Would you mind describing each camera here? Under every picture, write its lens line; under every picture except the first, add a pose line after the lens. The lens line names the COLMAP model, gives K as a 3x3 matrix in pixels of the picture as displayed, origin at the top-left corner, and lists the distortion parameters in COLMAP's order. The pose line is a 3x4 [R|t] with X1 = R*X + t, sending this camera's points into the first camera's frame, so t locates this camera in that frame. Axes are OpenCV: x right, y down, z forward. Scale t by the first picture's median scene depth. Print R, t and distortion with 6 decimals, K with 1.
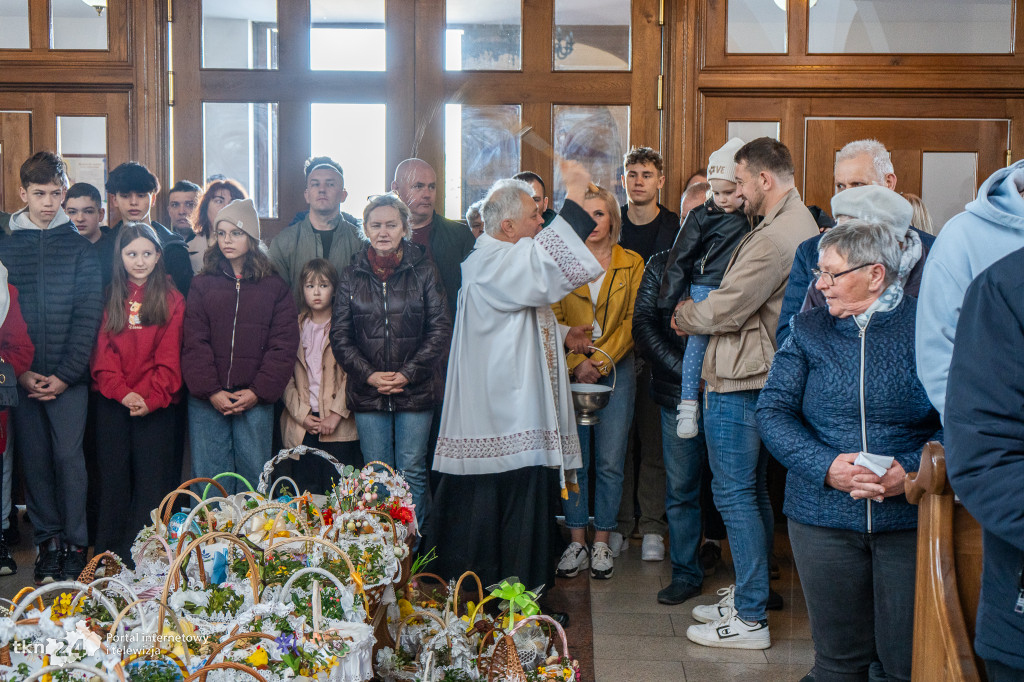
lens RADIAL K [[1331.3, 0, 511.9], [0, 1331.3, 396.7], [0, 0, 1]] dist [0.011273, 0.063546]
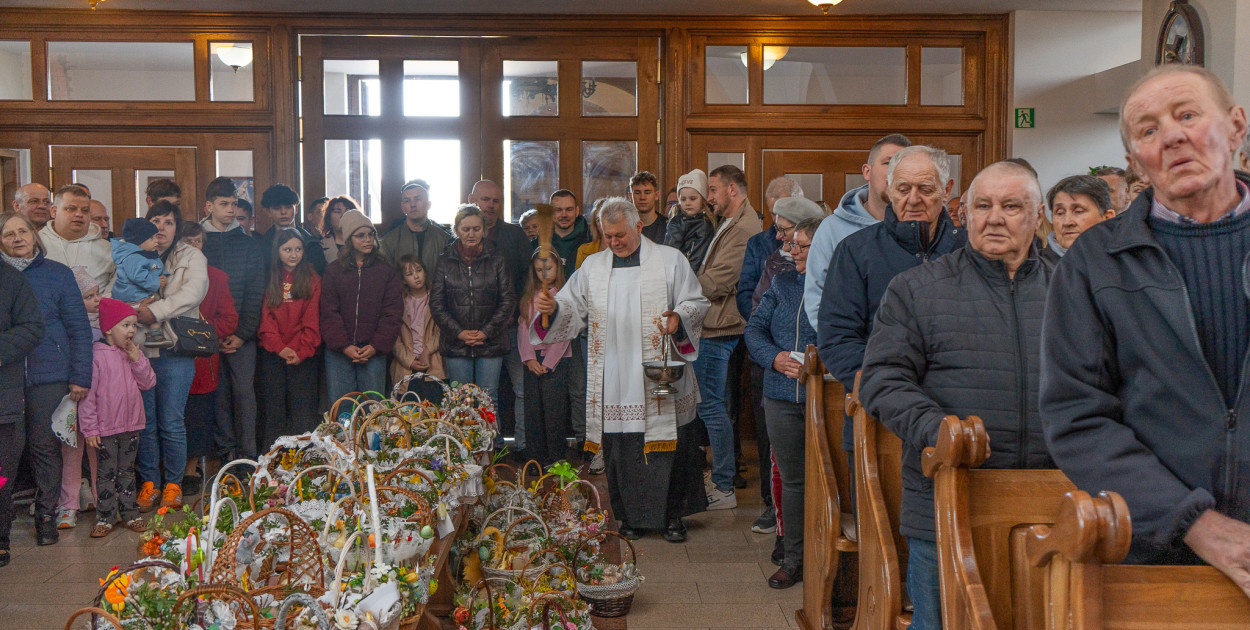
lens RADIAL K [[1750.4, 0, 623.1], [0, 1750.4, 378.4], [0, 0, 1]] dist [0.097800, -0.027060]
pose [[0.997873, -0.012934, 0.063888, -0.049496], [0.016475, 0.998339, -0.055210, 0.138098], [-0.063068, 0.056145, 0.996429, -0.864993]]
